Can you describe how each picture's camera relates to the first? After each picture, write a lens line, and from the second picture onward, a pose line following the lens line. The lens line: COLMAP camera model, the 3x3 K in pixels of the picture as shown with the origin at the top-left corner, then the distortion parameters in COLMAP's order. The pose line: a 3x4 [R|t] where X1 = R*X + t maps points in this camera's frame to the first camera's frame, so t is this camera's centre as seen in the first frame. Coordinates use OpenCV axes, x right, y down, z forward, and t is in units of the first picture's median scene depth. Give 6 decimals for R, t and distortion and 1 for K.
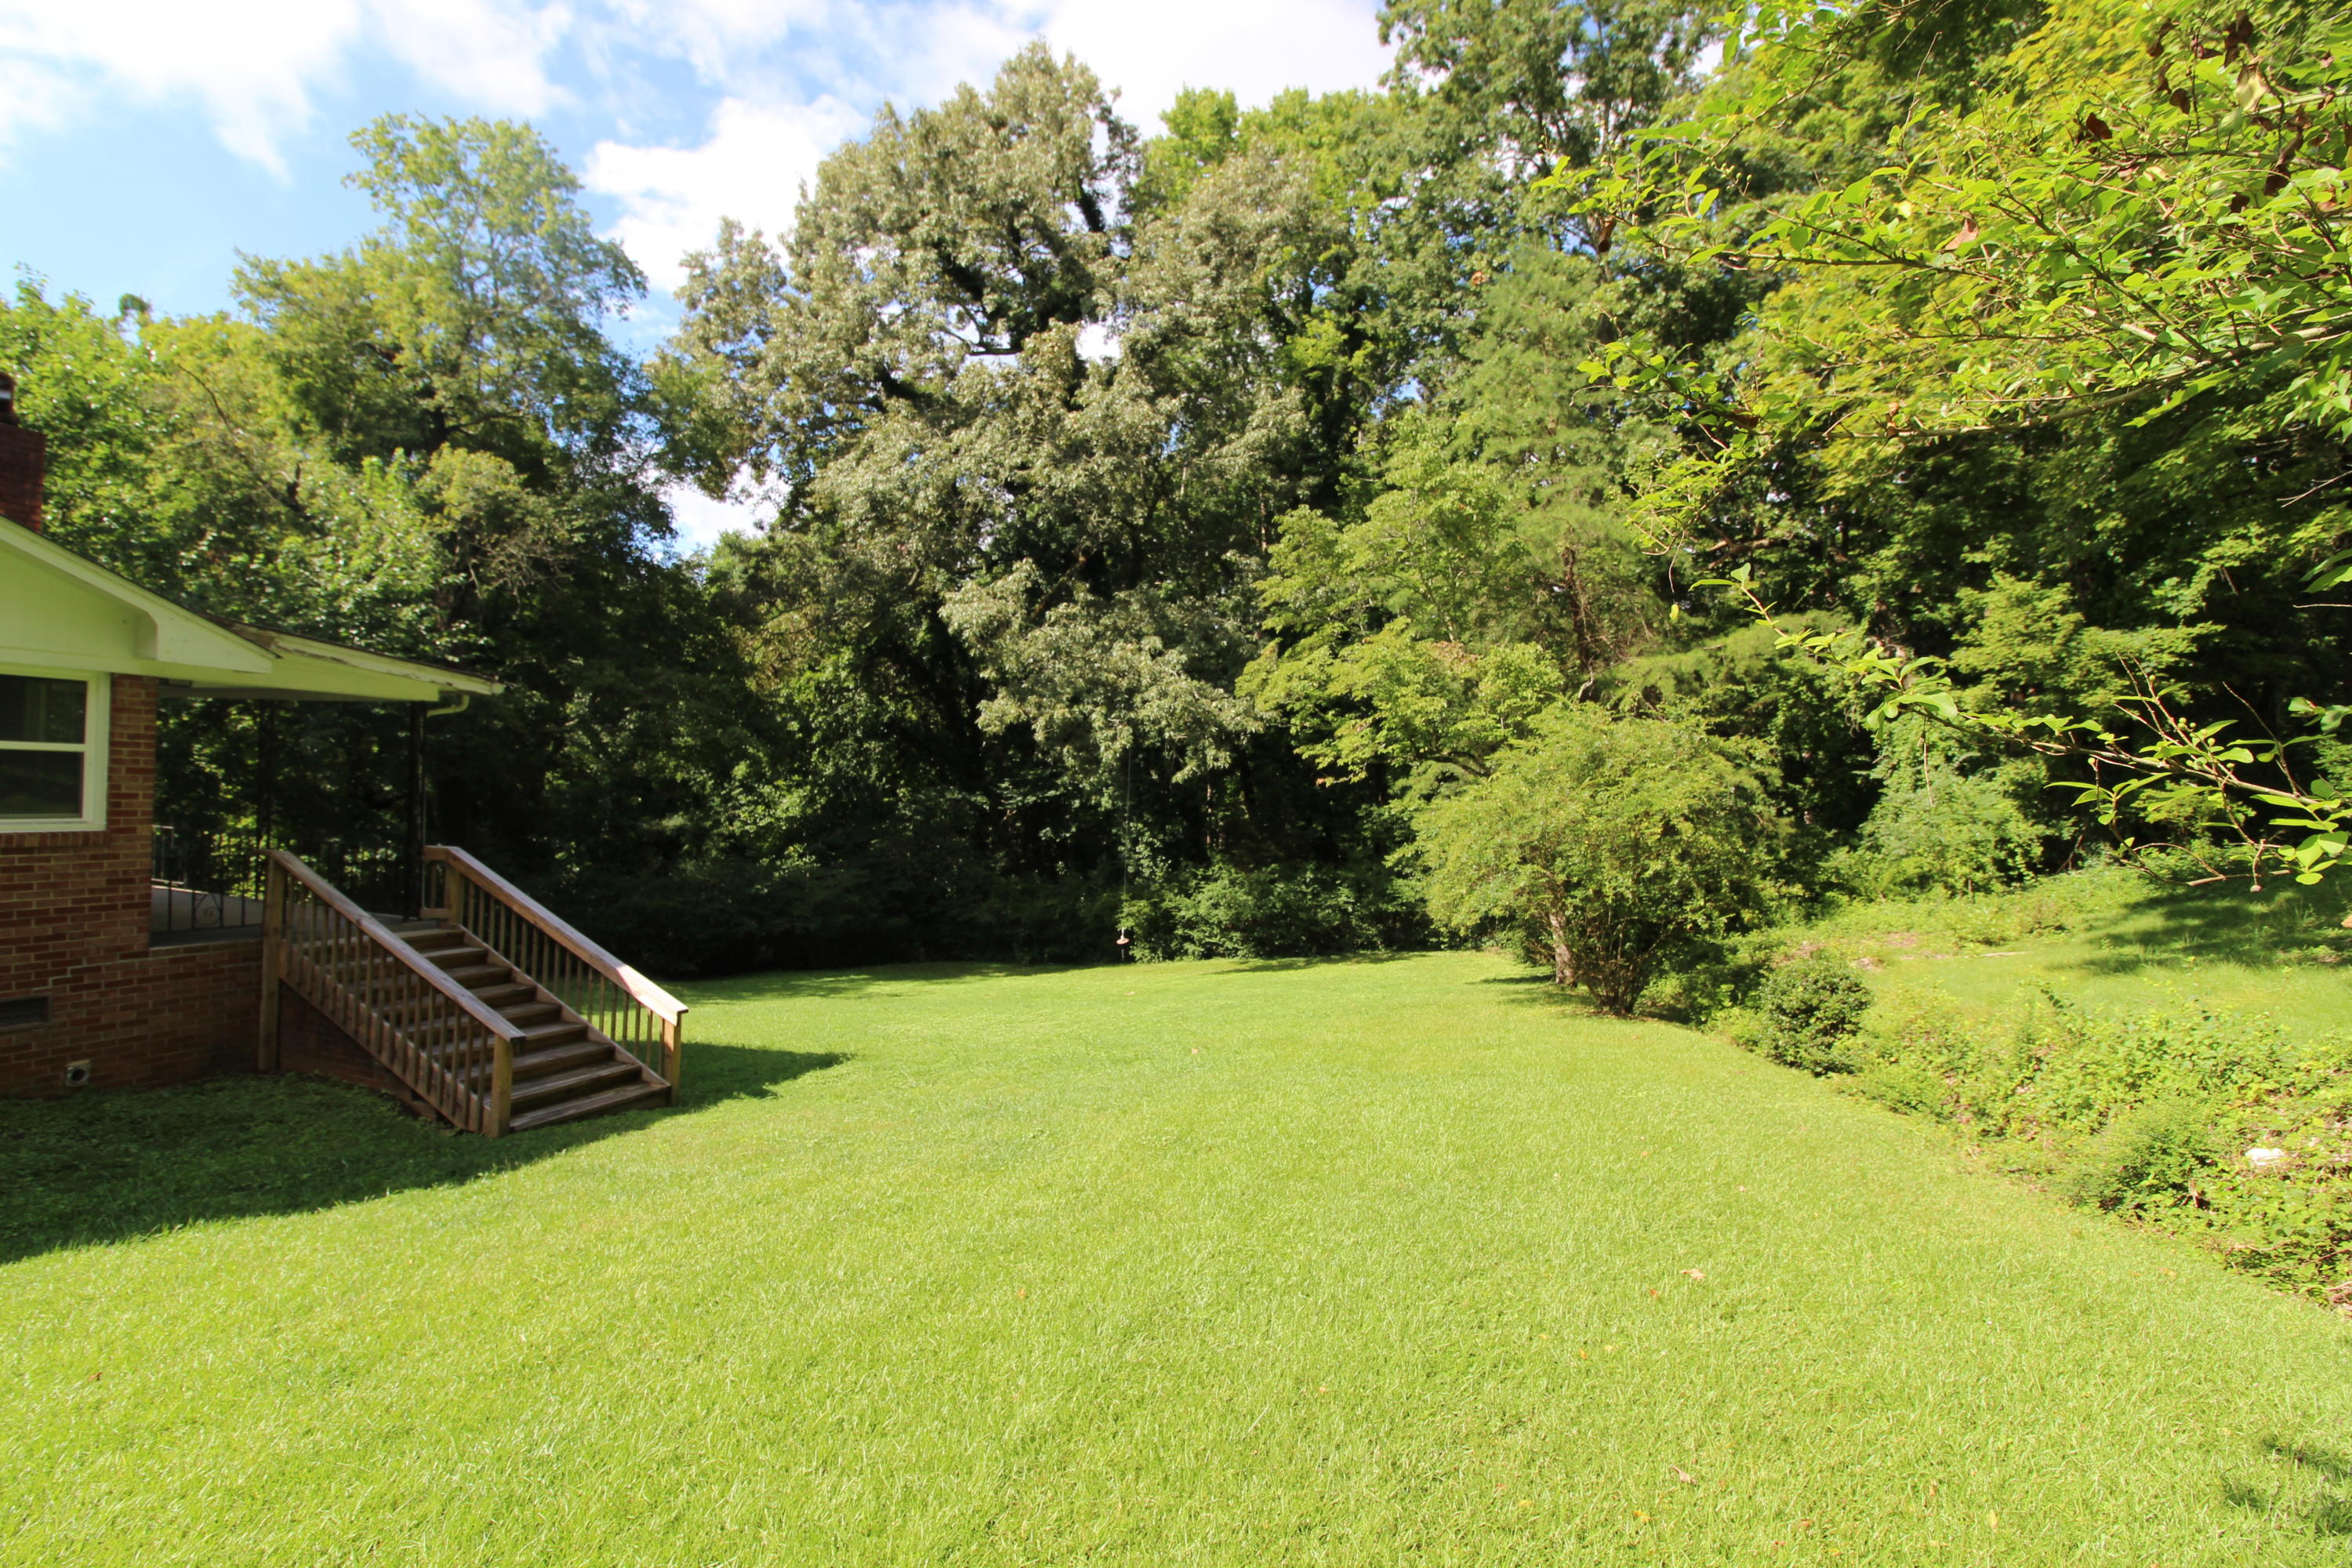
lens RADIAL K [[1089.0, 0, 1165.9], [0, 1089.0, 800.2], [0, 0, 1]] dist [0.002432, -0.013526]
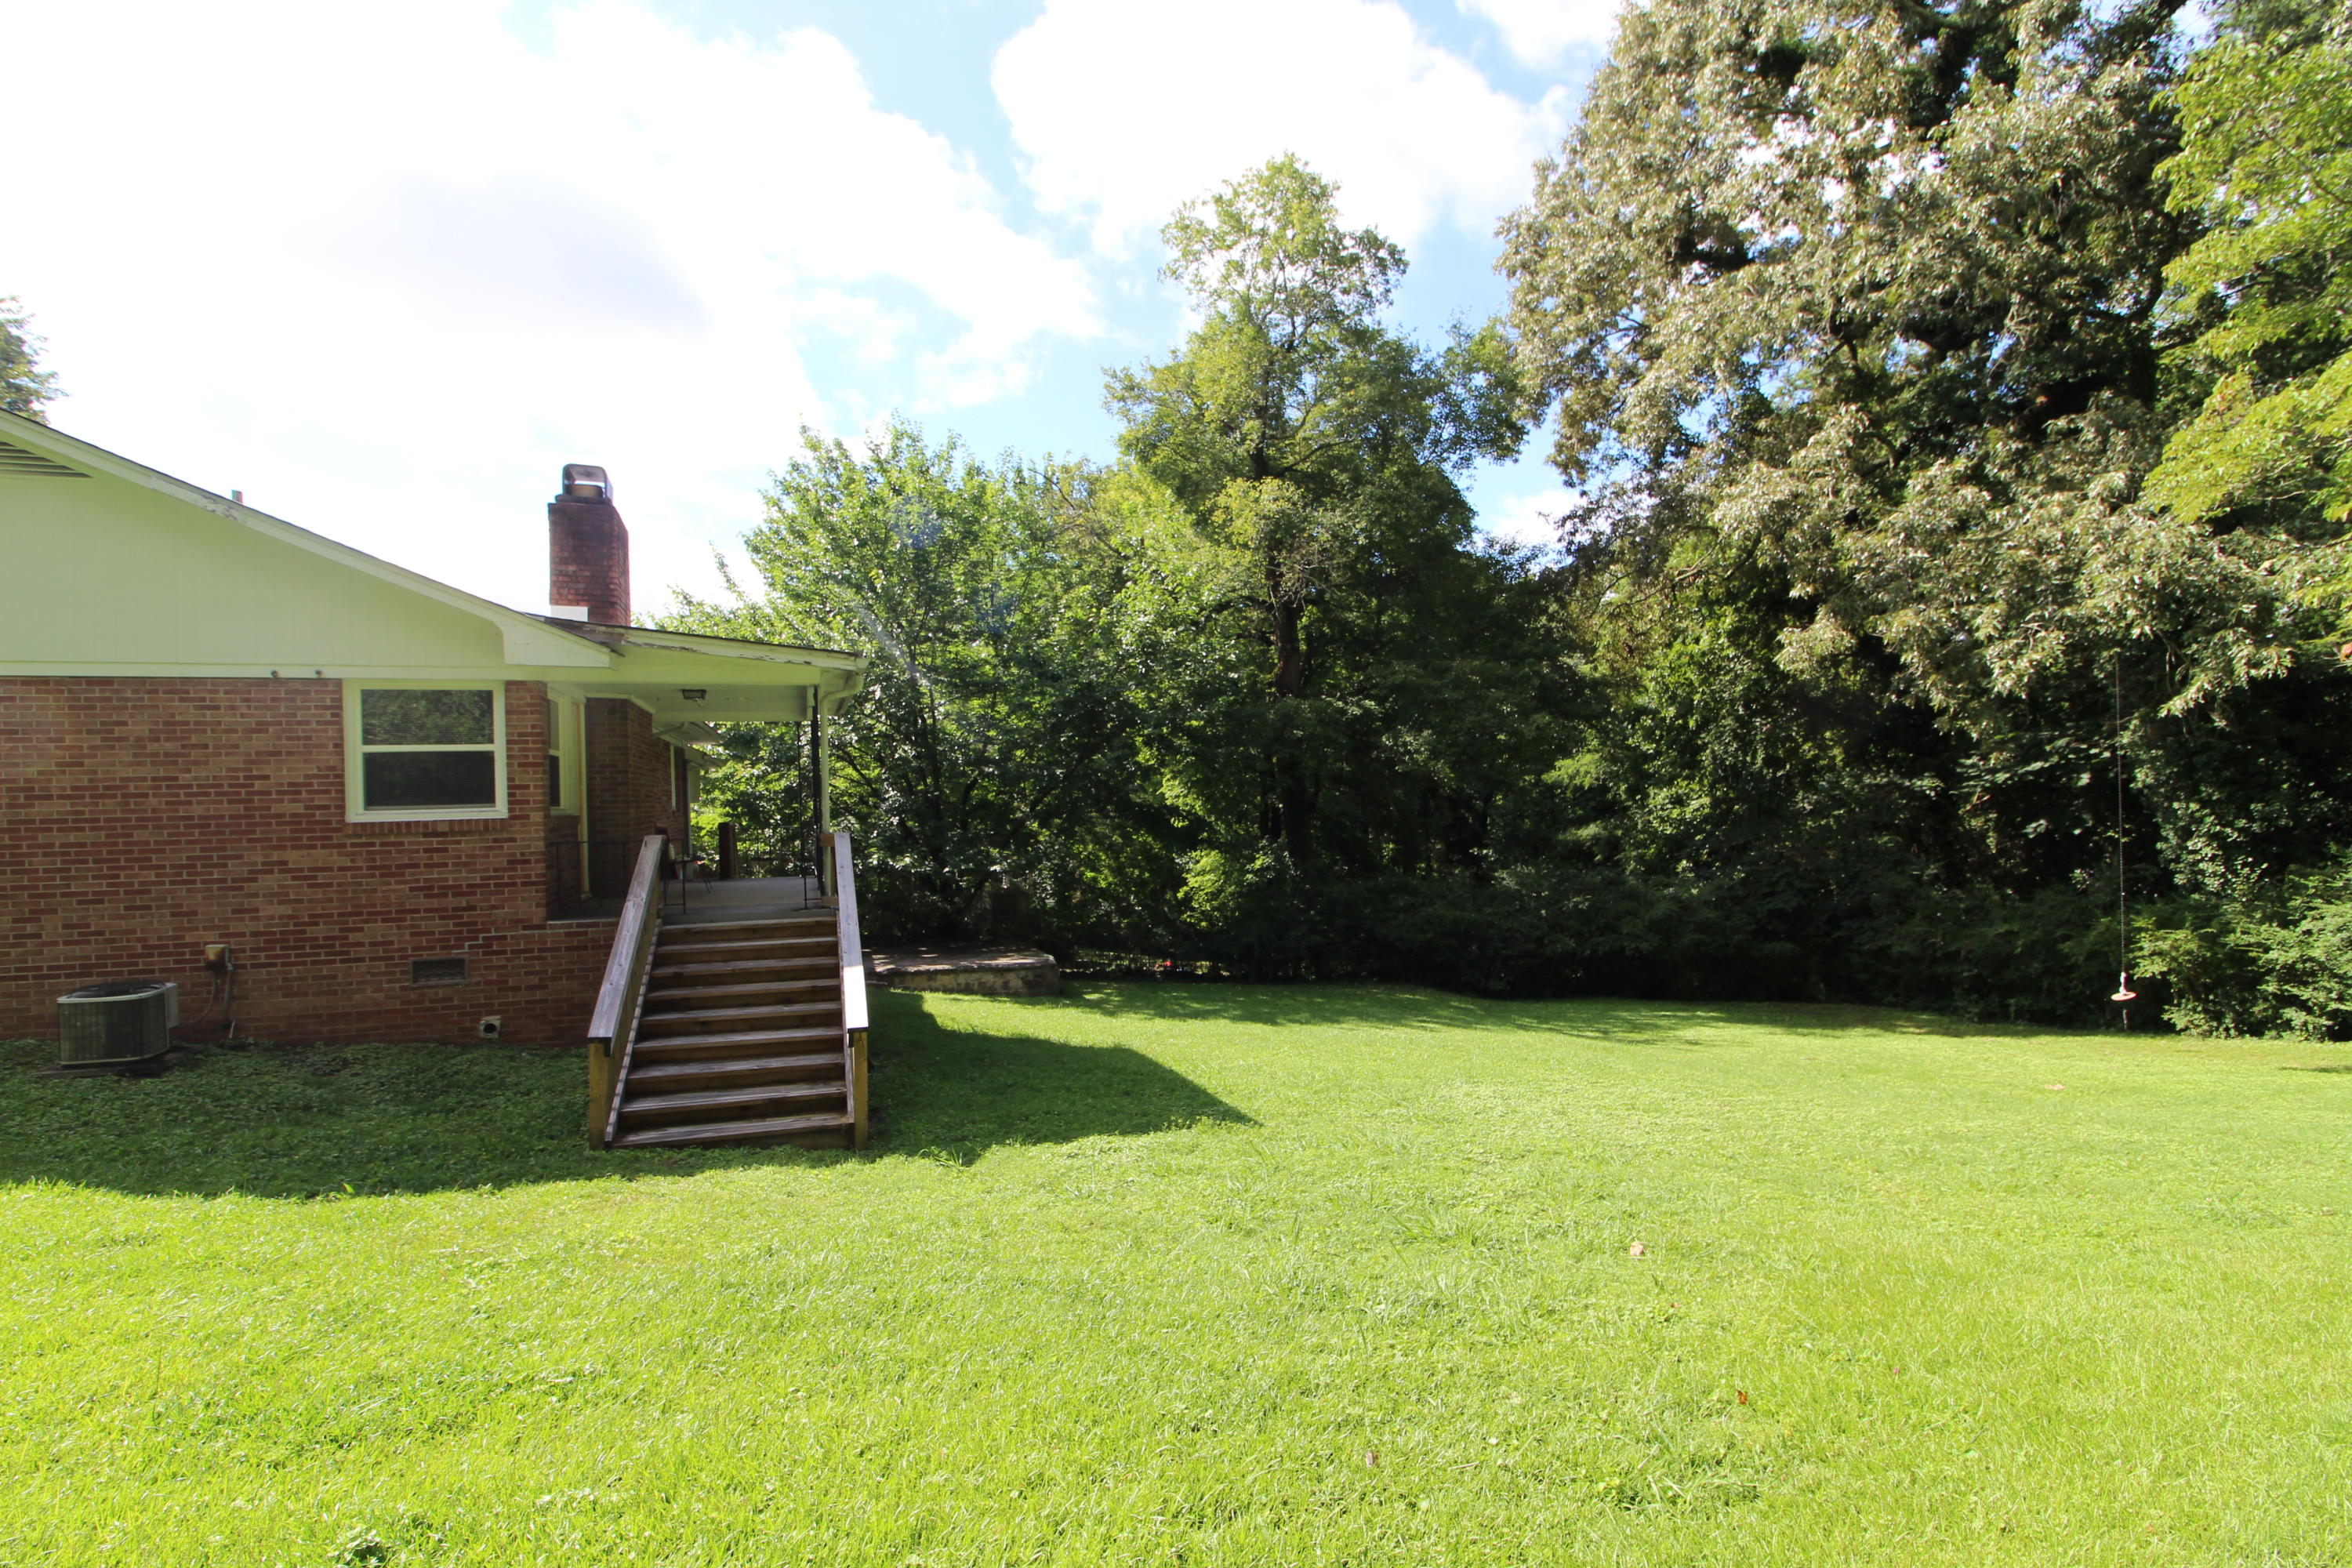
lens RADIAL K [[1089.0, 0, 1175.2], [0, 1089.0, 803.7], [0, 0, 1]] dist [0.002432, -0.013526]
pose [[0.628334, -0.051460, -0.776240, 0.116850], [0.041177, 0.998611, -0.032871, 0.025304], [0.776853, -0.011309, 0.629580, 0.256792]]
